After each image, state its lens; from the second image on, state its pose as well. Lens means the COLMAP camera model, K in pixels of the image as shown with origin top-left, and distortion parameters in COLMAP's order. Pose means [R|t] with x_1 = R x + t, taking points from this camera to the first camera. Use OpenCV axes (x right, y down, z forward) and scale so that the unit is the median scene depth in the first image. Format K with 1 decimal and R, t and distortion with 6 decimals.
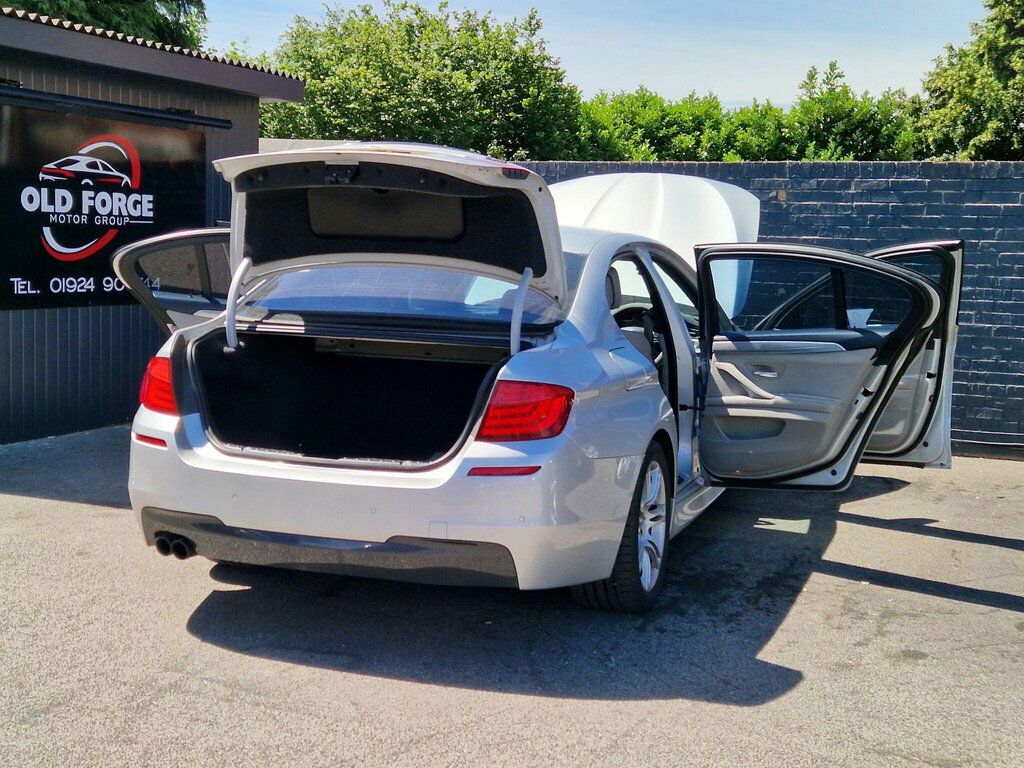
lens RADIAL K [[1320.2, 0, 483.9], [0, 1320.2, 387.5], [0, 0, 1]] dist [0.085017, -0.055449]
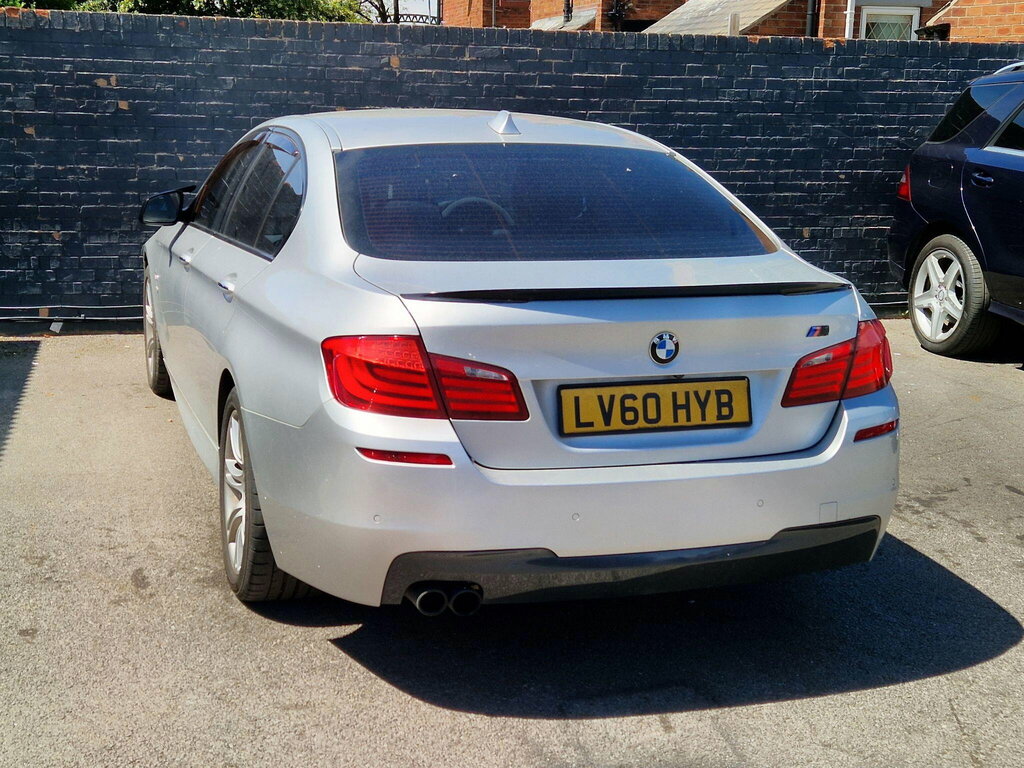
lens RADIAL K [[1353.6, 0, 482.6], [0, 1353.6, 370.4], [0, 0, 1]] dist [0.071871, -0.034633]
pose [[0.800906, -0.126864, 0.585196, -0.466186], [0.069703, 0.990407, 0.119313, -0.063947], [-0.594719, -0.054769, 0.802066, 0.308752]]
